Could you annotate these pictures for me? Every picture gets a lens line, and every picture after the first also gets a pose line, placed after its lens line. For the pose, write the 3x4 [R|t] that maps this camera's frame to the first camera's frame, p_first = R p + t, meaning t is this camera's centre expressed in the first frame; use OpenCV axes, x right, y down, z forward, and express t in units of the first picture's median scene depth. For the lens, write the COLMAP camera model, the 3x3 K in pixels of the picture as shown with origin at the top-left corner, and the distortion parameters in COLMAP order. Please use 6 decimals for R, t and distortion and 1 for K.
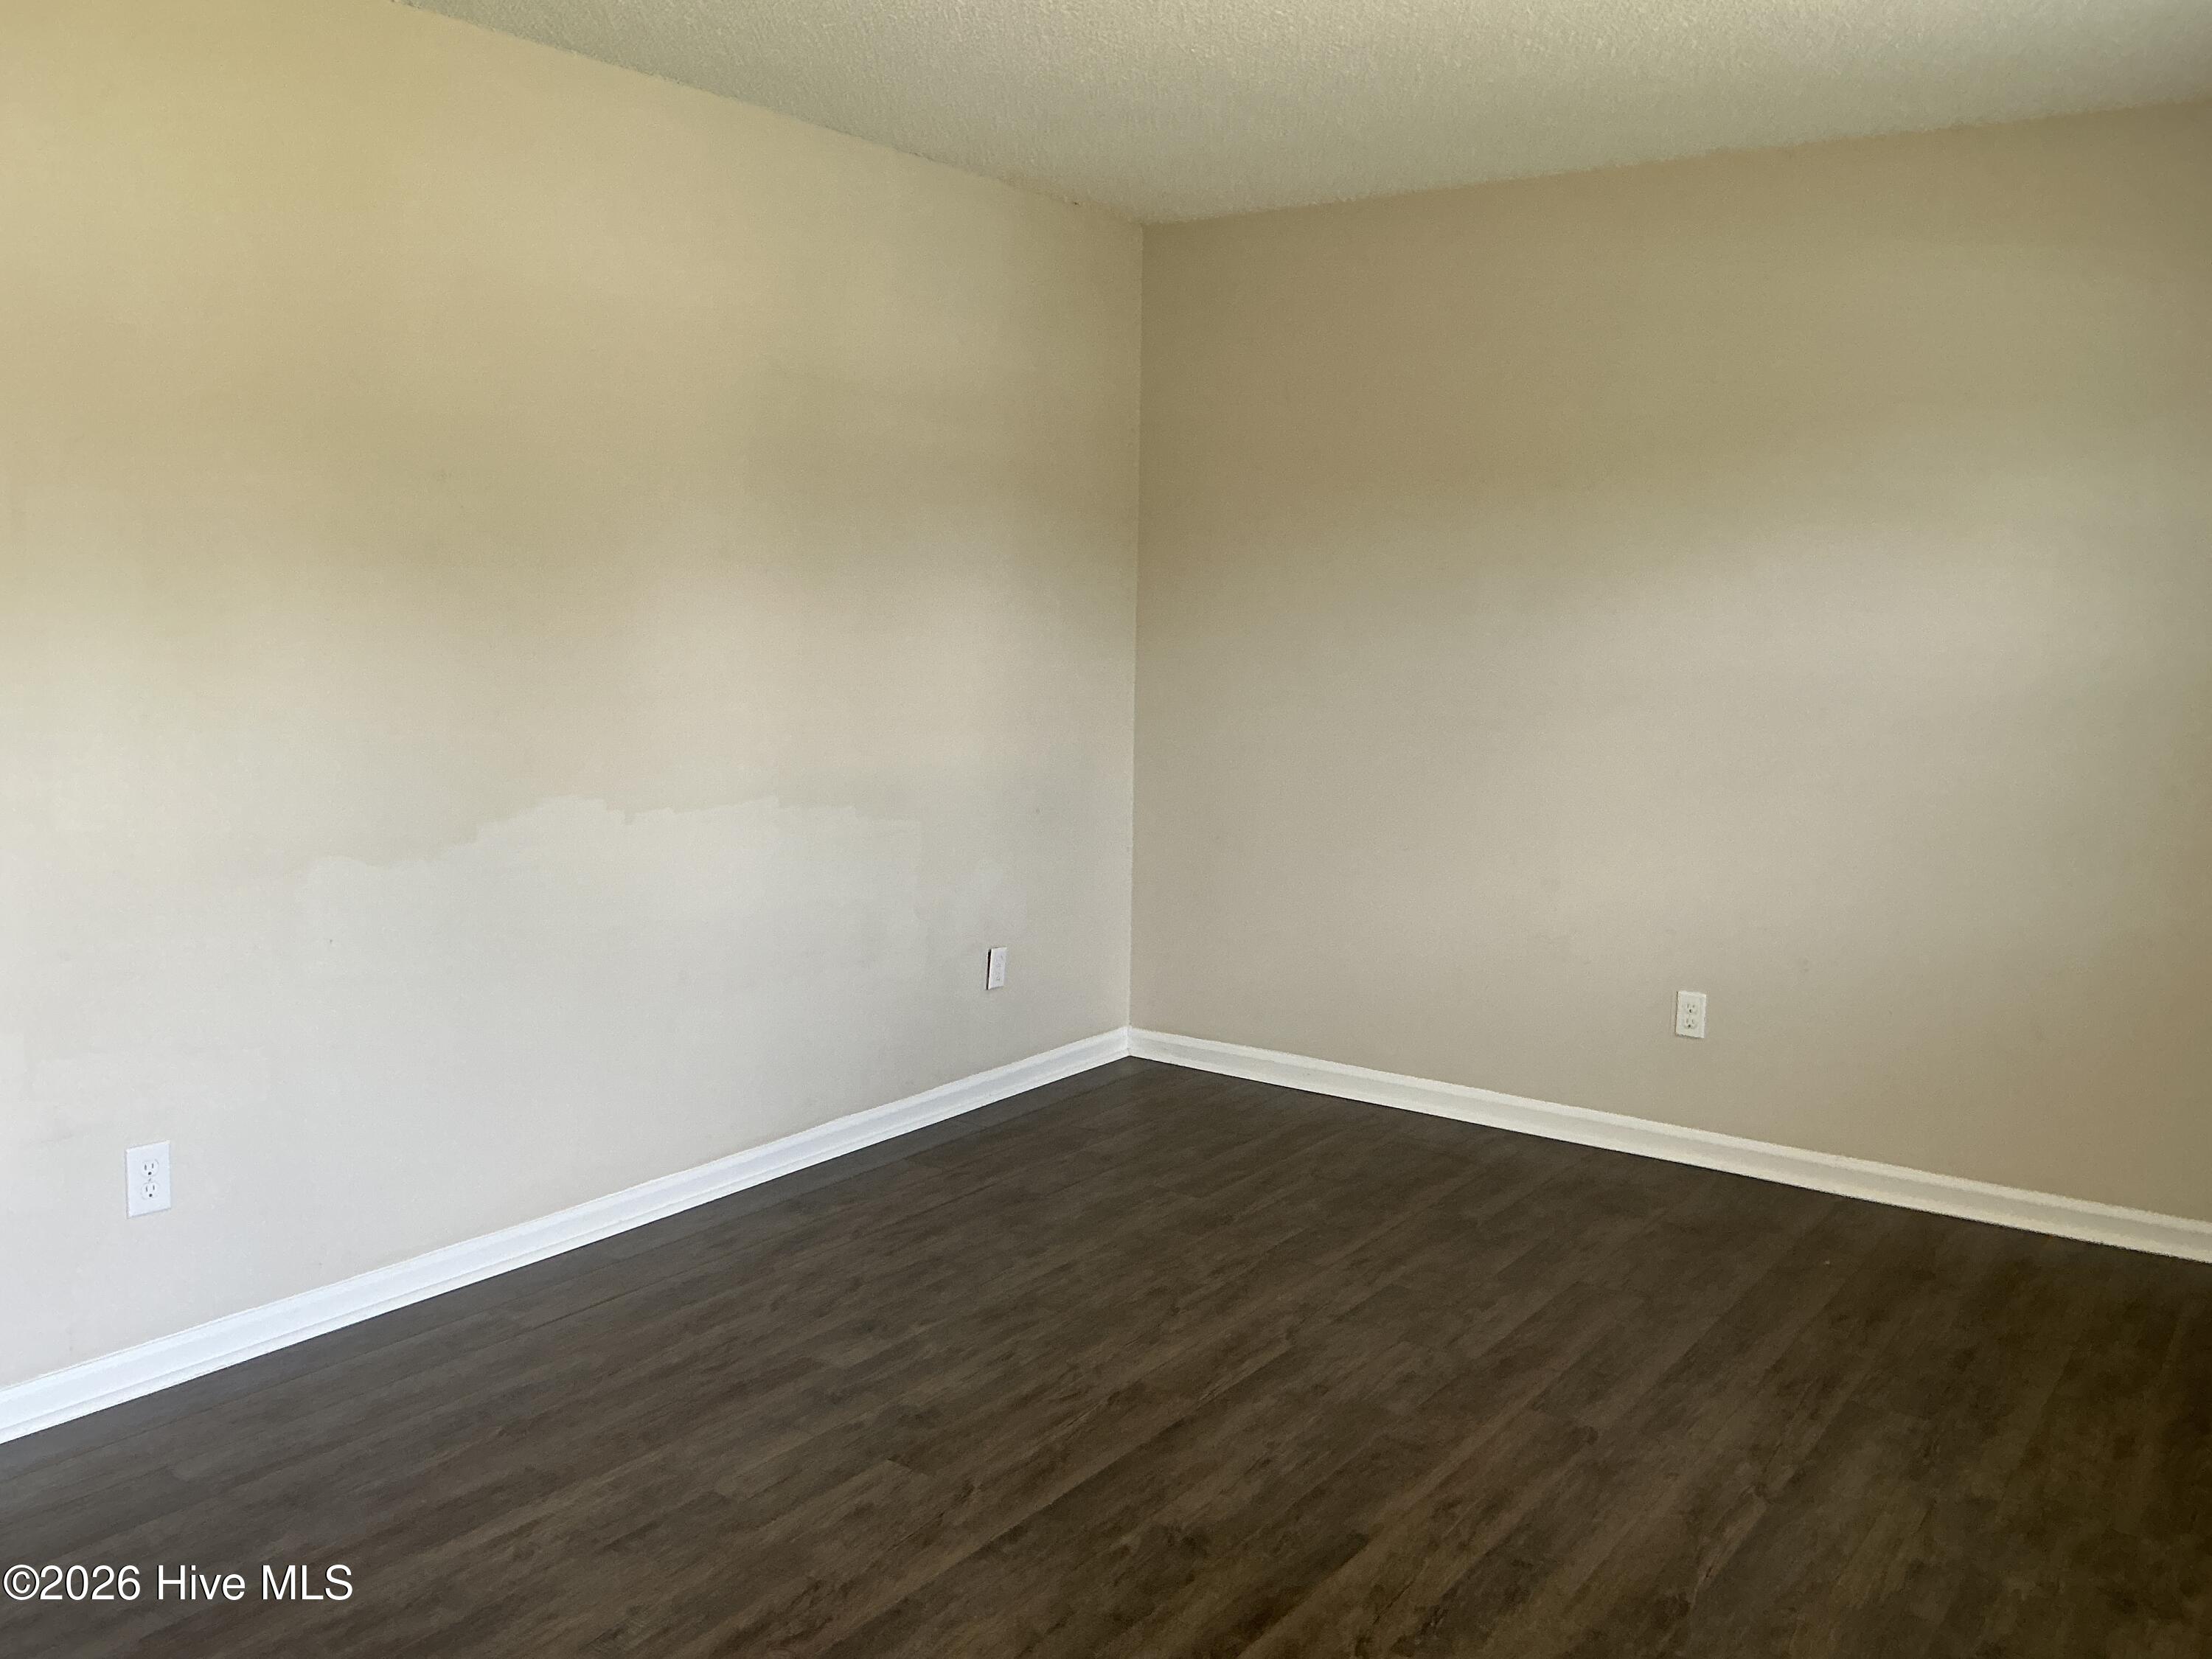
lens RADIAL K [[1857.2, 0, 1106.6], [0, 1857.2, 820.8], [0, 0, 1]] dist [0.130303, -0.282548]
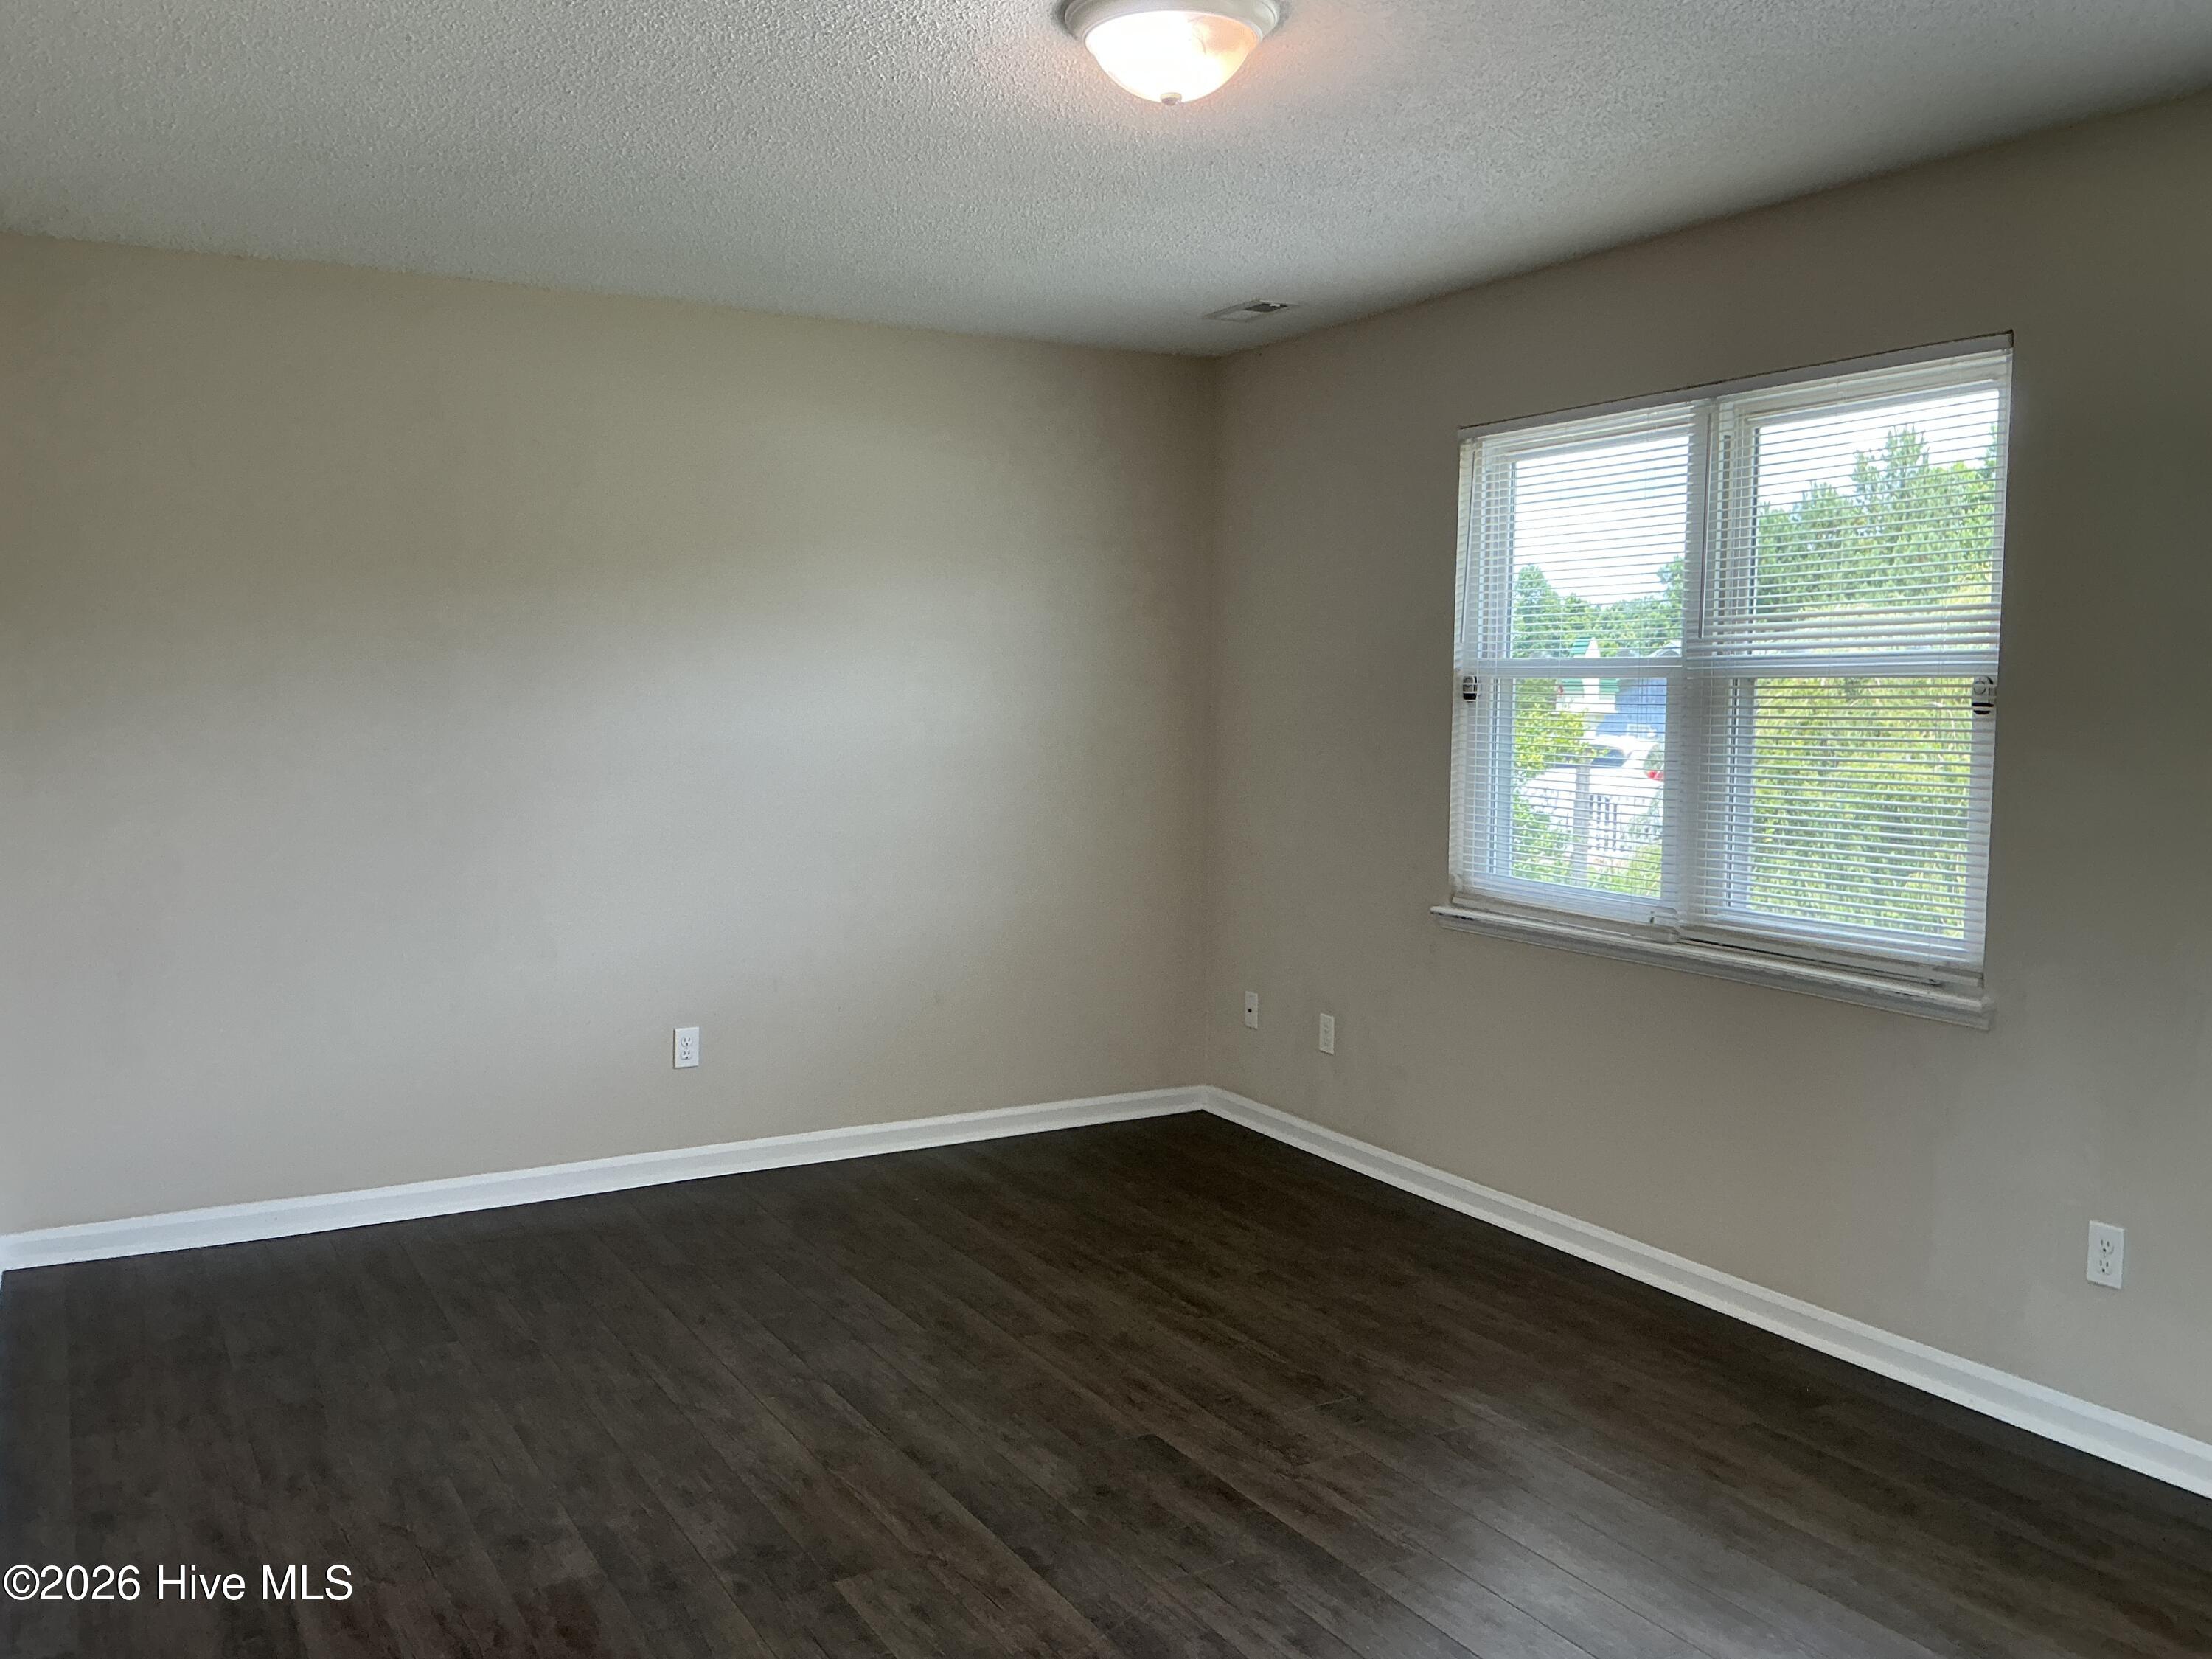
lens RADIAL K [[1857.2, 0, 1106.6], [0, 1857.2, 820.8], [0, 0, 1]] dist [0.130303, -0.282548]
pose [[0.420436, -0.082992, 0.903518, -0.826166], [0.112851, 0.992859, 0.038685, -0.067181], [-0.900276, 0.085699, 0.426800, 0.385213]]
